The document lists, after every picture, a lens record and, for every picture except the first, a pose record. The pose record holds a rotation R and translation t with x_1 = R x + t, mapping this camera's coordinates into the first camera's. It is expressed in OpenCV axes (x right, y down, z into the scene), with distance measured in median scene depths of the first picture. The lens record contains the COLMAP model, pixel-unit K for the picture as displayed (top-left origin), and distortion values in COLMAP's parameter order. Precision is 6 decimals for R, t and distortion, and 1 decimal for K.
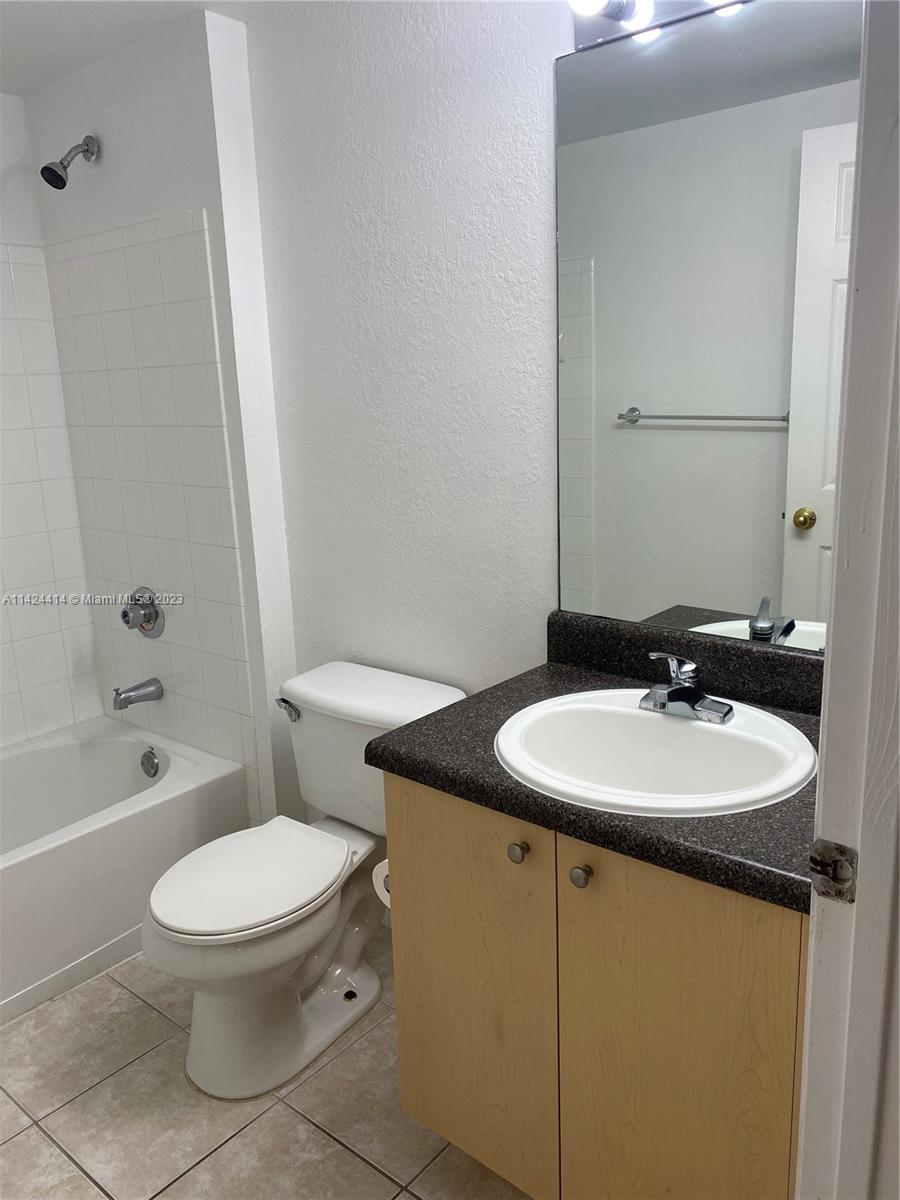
lens RADIAL K [[953.1, 0, 450.0], [0, 953.1, 600.0], [0, 0, 1]] dist [0.066865, -0.035755]
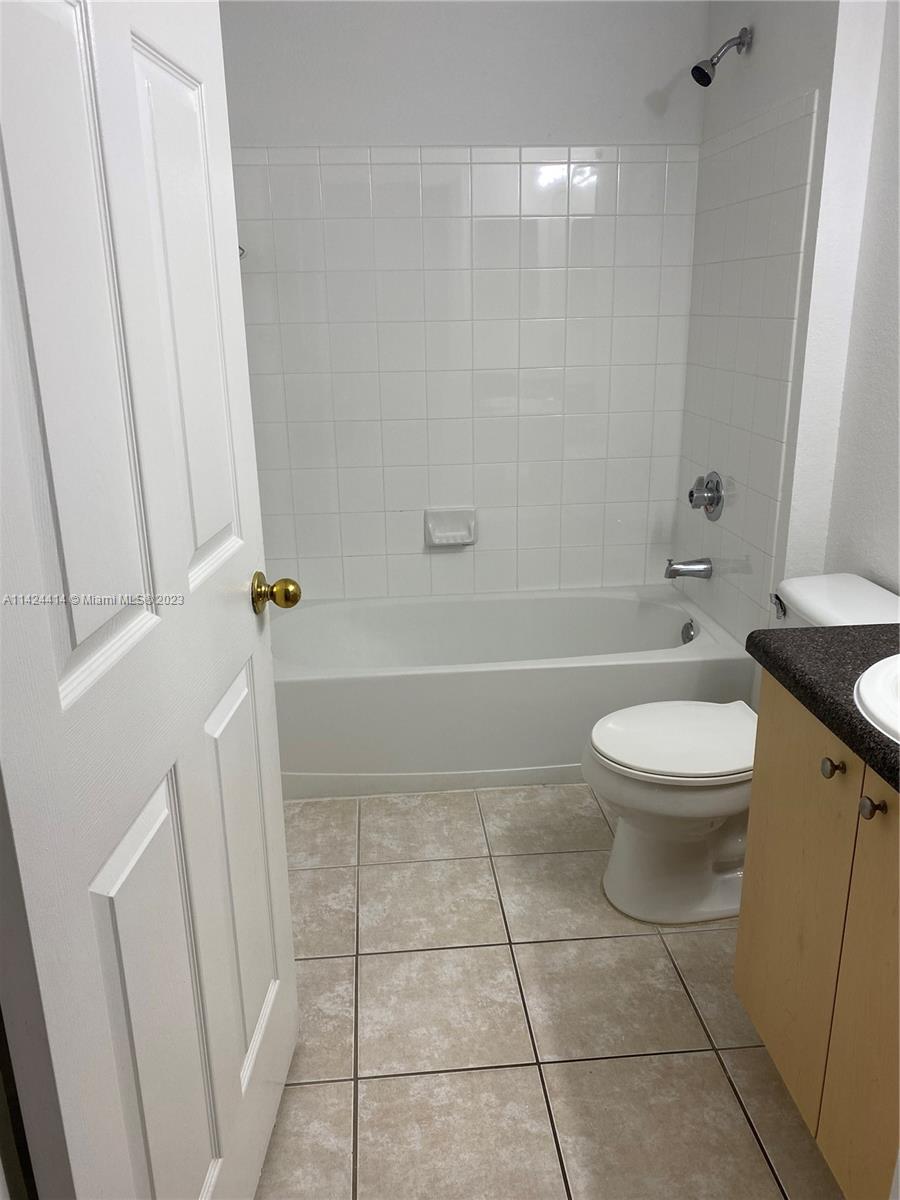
lens RADIAL K [[953.1, 0, 450.0], [0, 953.1, 600.0], [0, 0, 1]] dist [0.066865, -0.035755]
pose [[0.716995, 0.236904, -0.655588, 0.256297], [-0.173842, 0.971532, 0.160949, 0.005510], [0.675054, -0.001431, 0.737767, 0.017625]]
